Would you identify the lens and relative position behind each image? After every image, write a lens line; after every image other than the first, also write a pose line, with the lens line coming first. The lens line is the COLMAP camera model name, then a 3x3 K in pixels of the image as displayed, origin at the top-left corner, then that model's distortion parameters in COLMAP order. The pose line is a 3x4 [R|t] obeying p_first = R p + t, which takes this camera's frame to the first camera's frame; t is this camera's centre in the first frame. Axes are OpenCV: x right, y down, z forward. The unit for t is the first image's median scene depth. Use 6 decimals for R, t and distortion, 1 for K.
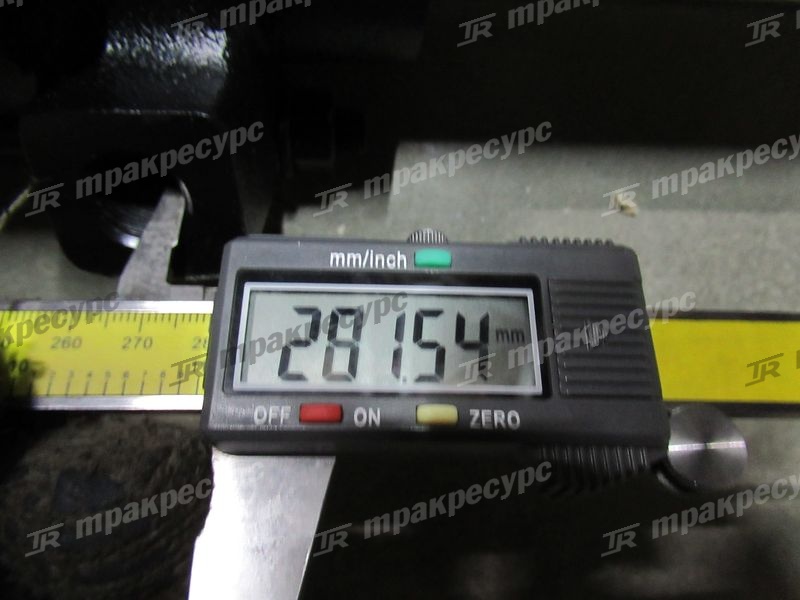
lens RADIAL K [[587.5, 0, 396.5], [0, 587.5, 297.5], [0, 0, 1]] dist [-0.004618, -0.010545]
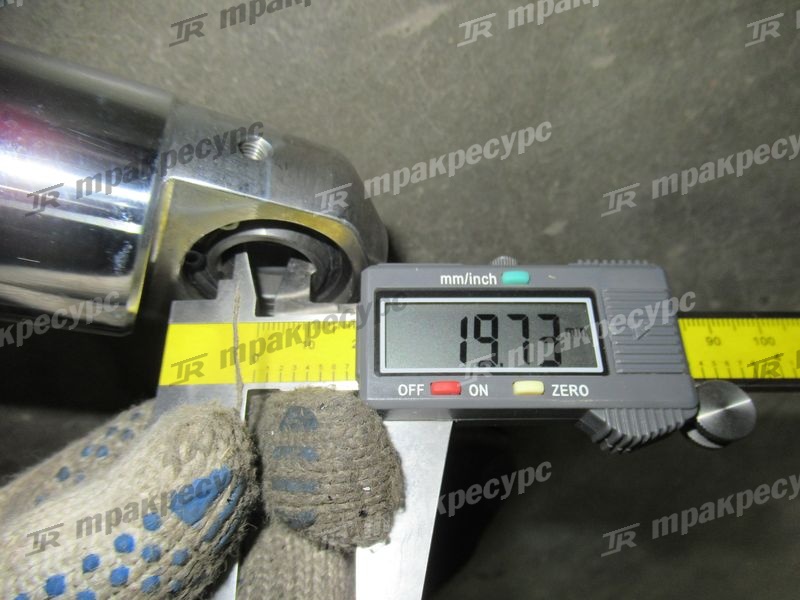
lens RADIAL K [[587.5, 0, 391.4], [0, 587.5, 291.4], [0, 0, 1]] dist [-0.004618, -0.010545]
pose [[0.999366, -0.023854, -0.026440, -0.193586], [0.022268, 0.998026, -0.058714, 0.040823], [0.027789, 0.058088, 0.997925, -0.376767]]
